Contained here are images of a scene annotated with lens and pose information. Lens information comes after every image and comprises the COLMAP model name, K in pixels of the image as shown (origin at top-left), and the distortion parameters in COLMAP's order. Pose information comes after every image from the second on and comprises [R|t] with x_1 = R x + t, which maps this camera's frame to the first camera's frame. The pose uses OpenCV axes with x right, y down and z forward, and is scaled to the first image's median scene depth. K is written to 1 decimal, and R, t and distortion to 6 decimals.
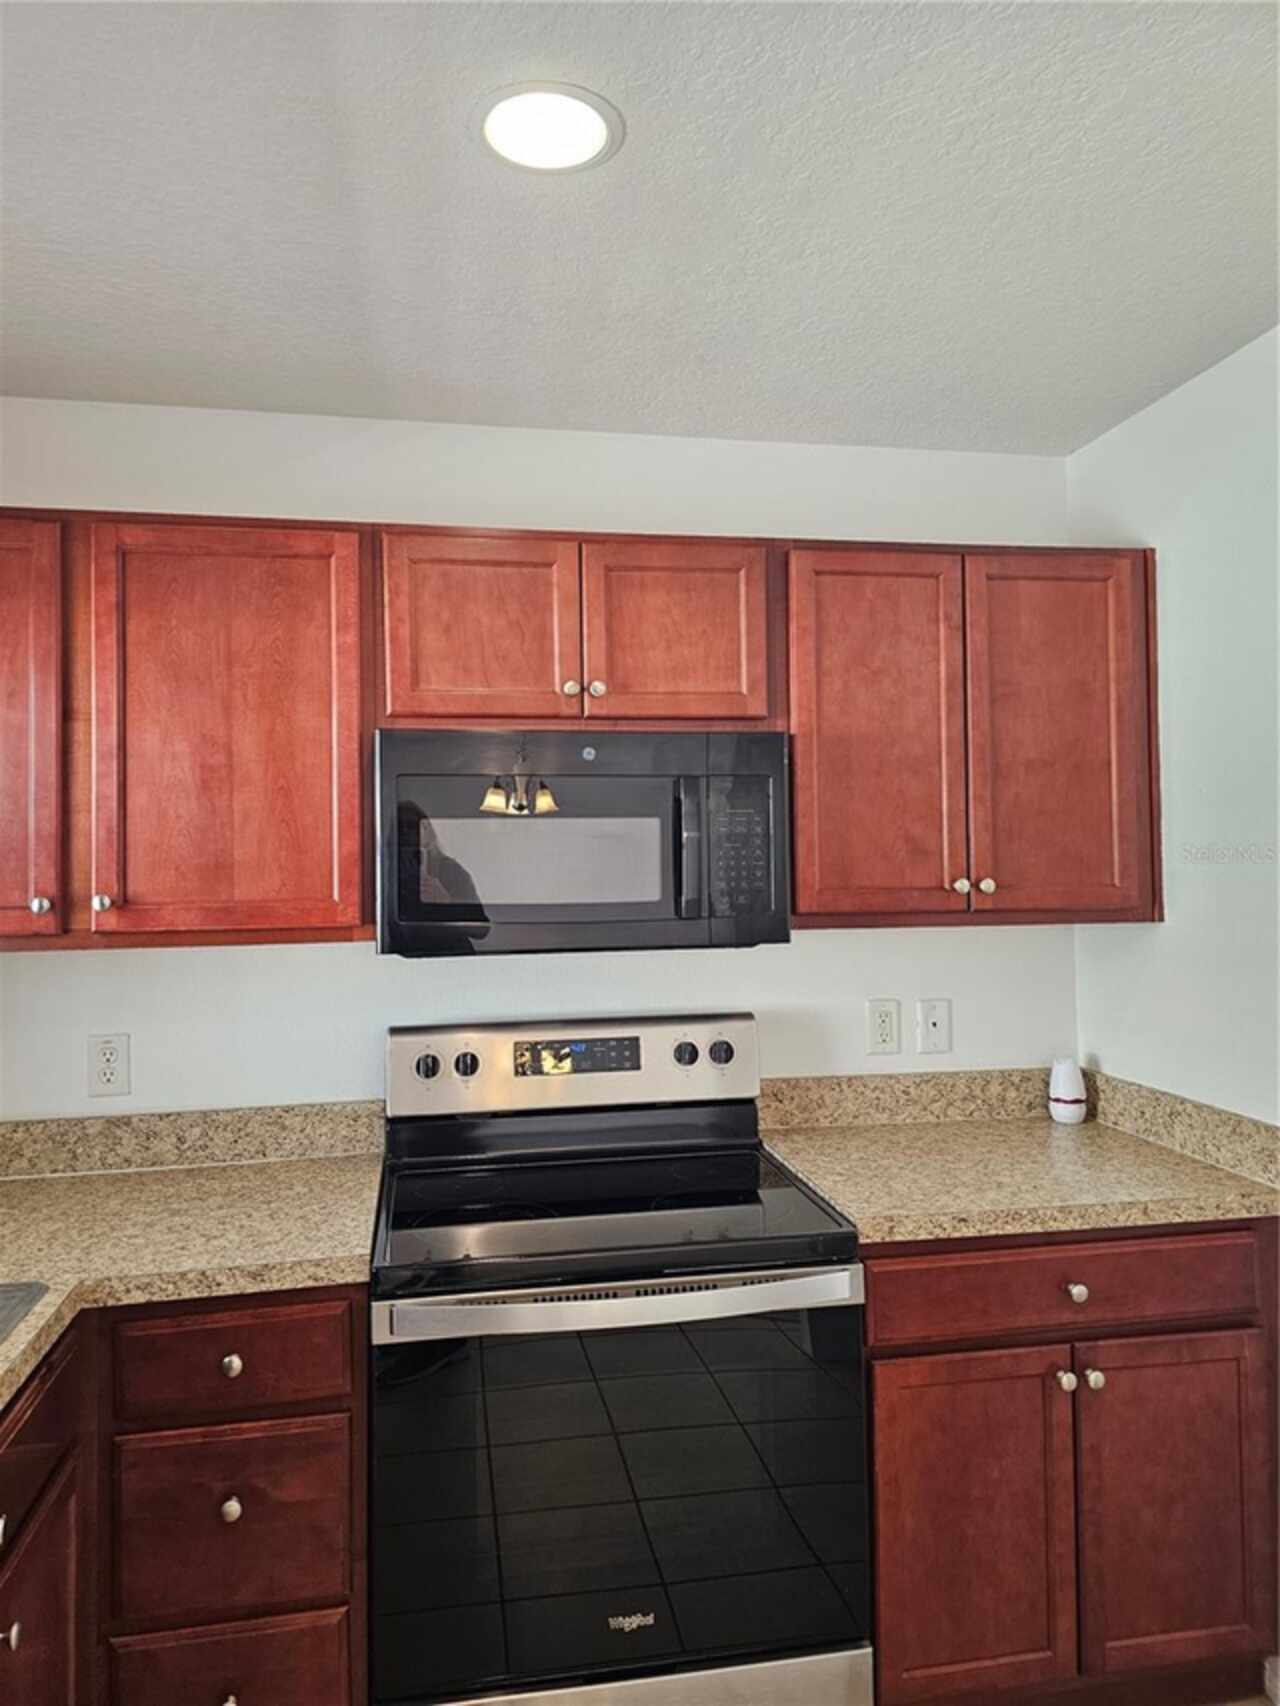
lens RADIAL K [[1151.0, 0, 629.9], [0, 1151.0, 825.2], [0, 0, 1]] dist [0.059938, -0.056784]
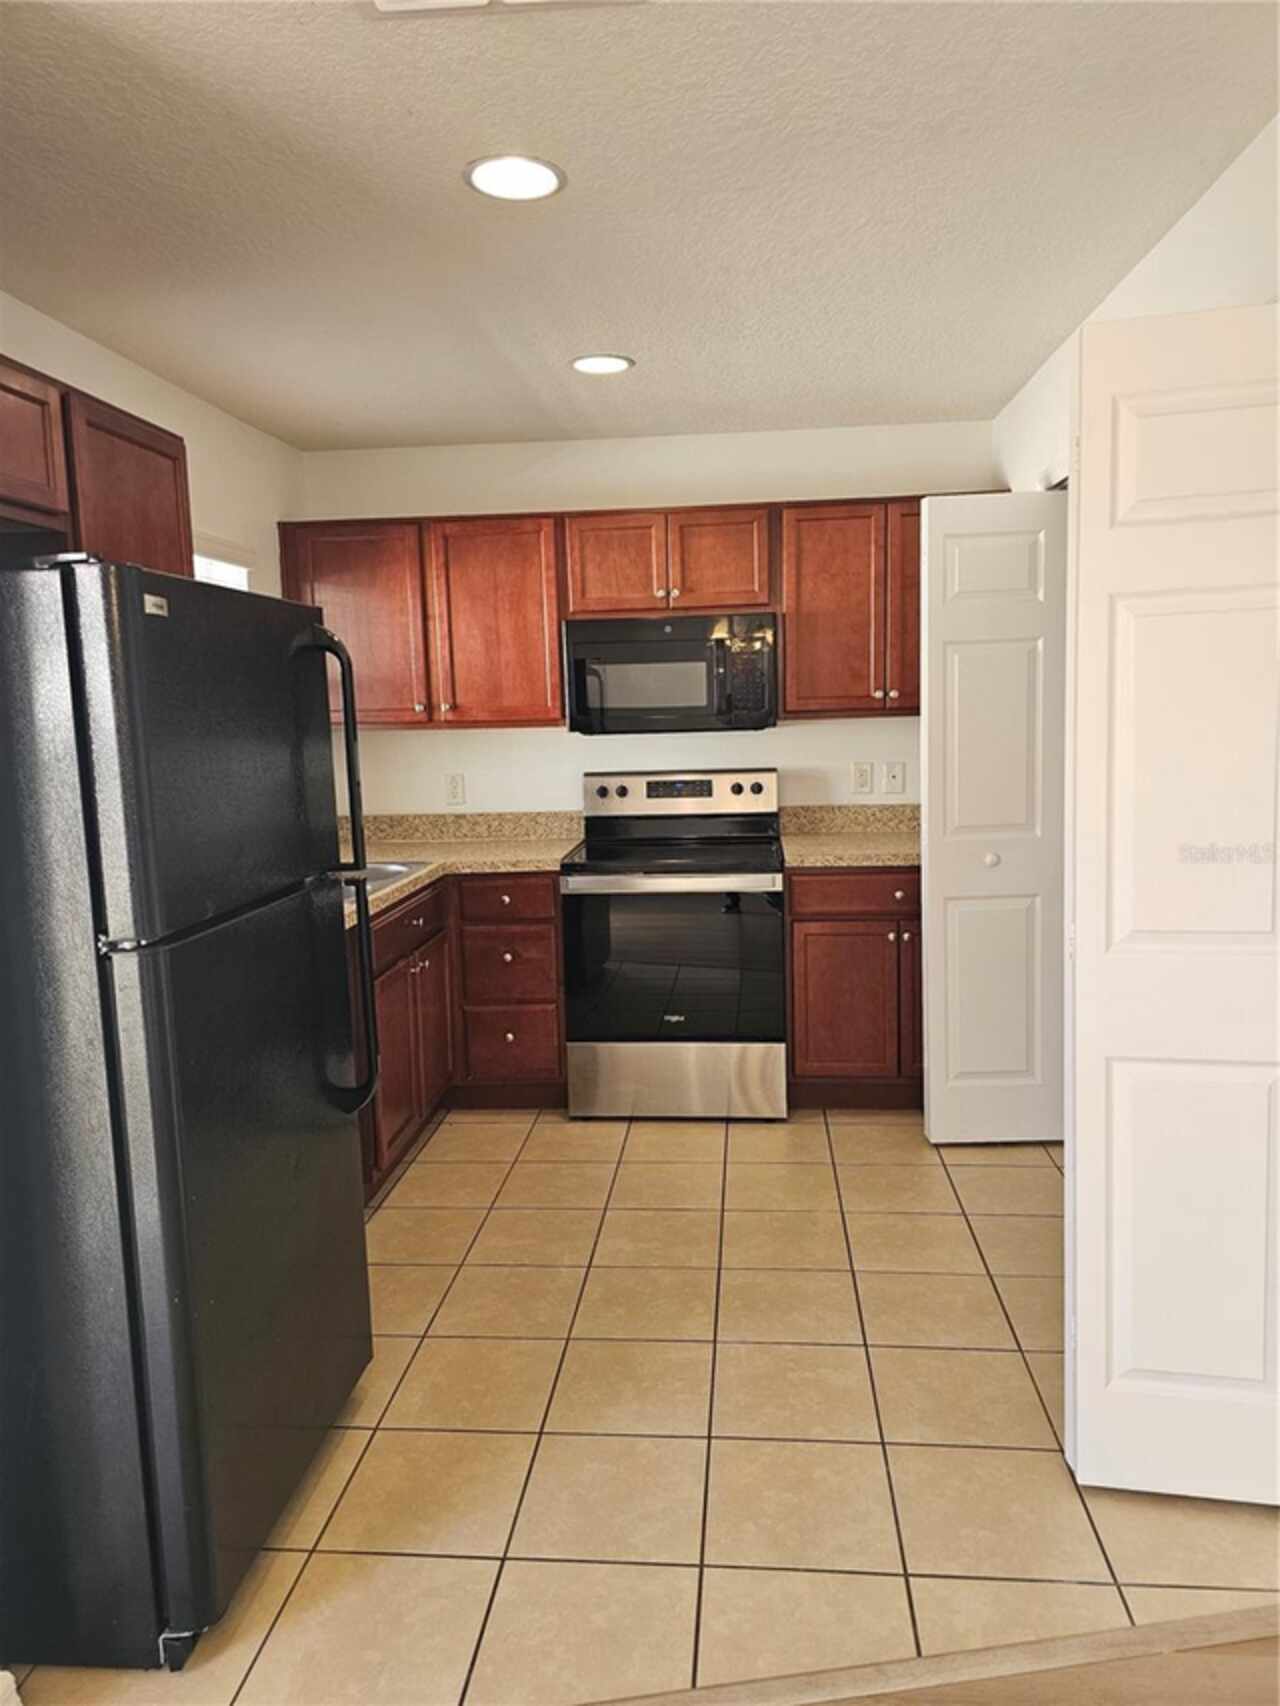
lens RADIAL K [[1143.0, 0, 649.7], [0, 1143.0, 852.6], [0, 0, 1]] dist [0.094333, -0.099530]
pose [[0.964975, 0.020992, -0.261499, 0.444343], [0.023350, 0.985964, 0.165314, -0.010247], [0.261299, -0.165630, 0.950941, -0.909770]]
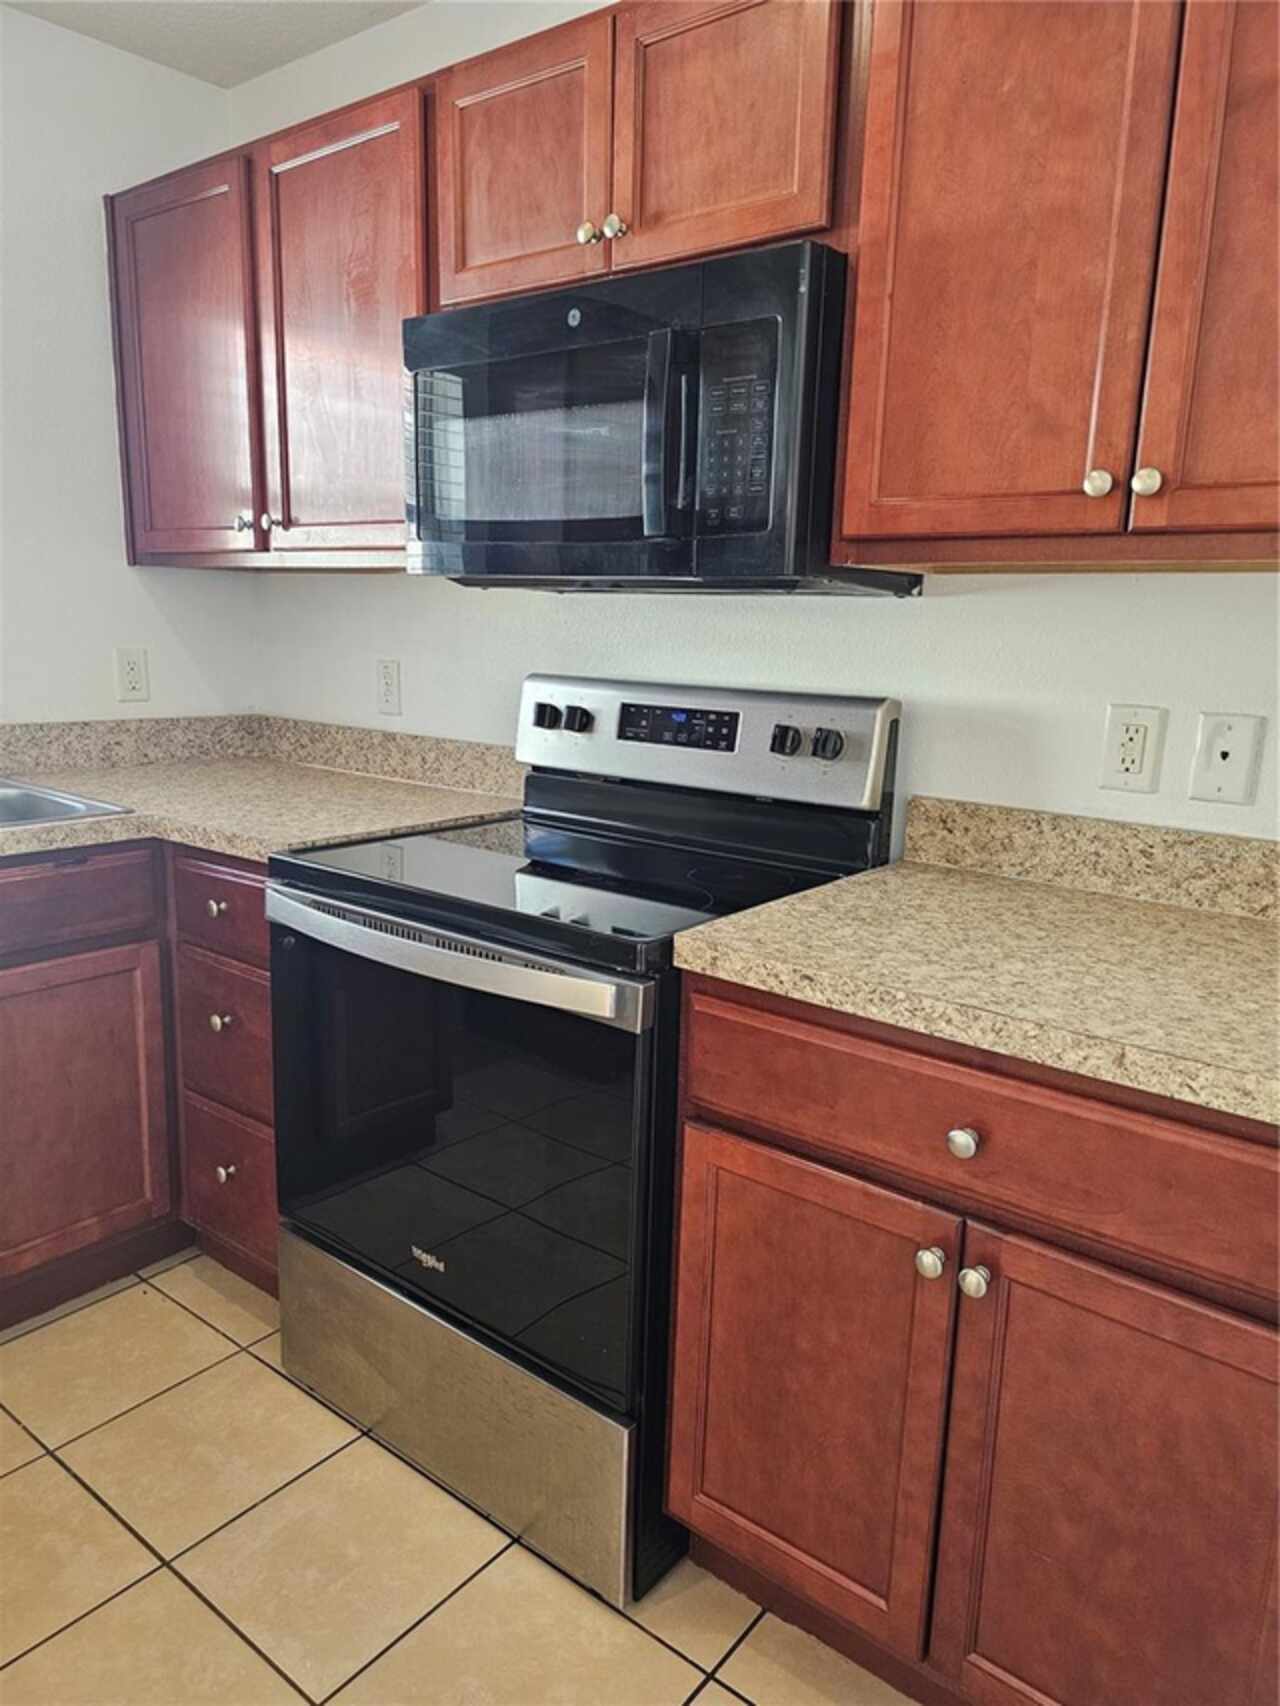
lens RADIAL K [[1143.0, 0, 649.7], [0, 1143.0, 852.6], [0, 0, 1]] dist [0.094333, -0.099530]
pose [[0.665166, 0.180985, -0.724430, 0.626474], [-0.017368, 0.973669, 0.227305, 0.109518], [0.746493, -0.138614, 0.650795, 0.463782]]
